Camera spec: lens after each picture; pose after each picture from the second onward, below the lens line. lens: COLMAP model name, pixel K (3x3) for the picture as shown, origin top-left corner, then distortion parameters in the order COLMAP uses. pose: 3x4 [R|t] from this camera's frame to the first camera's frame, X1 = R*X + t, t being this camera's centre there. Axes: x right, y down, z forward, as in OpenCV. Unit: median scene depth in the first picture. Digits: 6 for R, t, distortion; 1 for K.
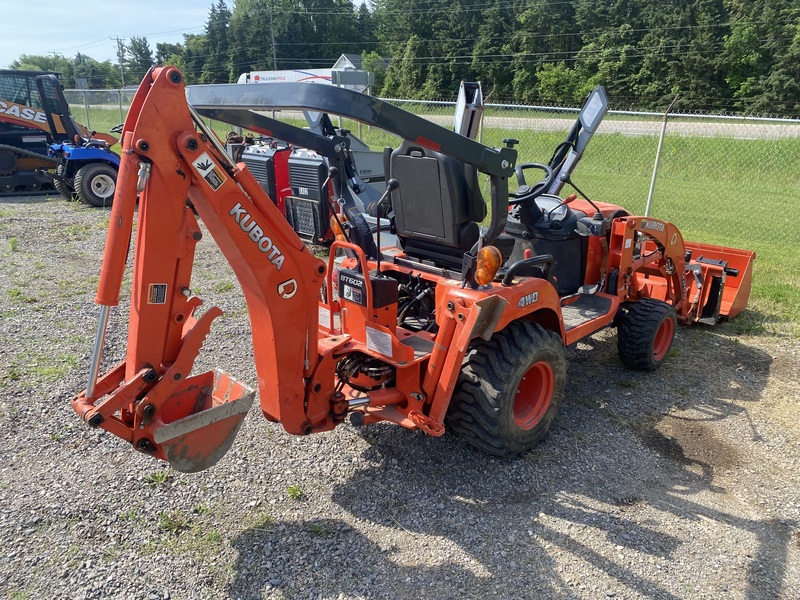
lens RADIAL K [[602.3, 0, 400.0], [0, 602.3, 300.0], [0, 0, 1]] dist [0.008098, -0.006743]
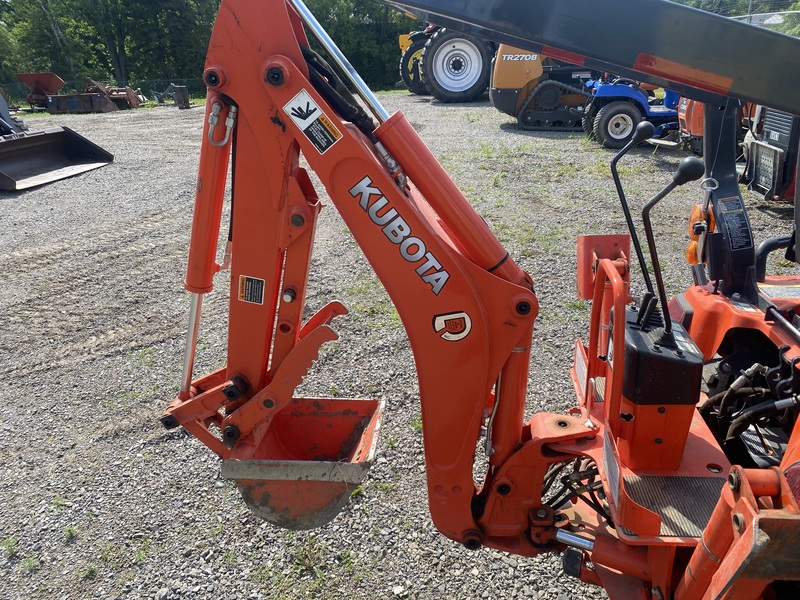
lens RADIAL K [[610.4, 0, 400.0], [0, 610.4, 300.0], [0, 0, 1]] dist [0.065640, -0.003528]
pose [[0.660981, 0.264801, -0.702129, 0.212130], [-0.203635, 0.963854, 0.171807, -0.144290], [0.722244, 0.029417, 0.691012, 0.557486]]
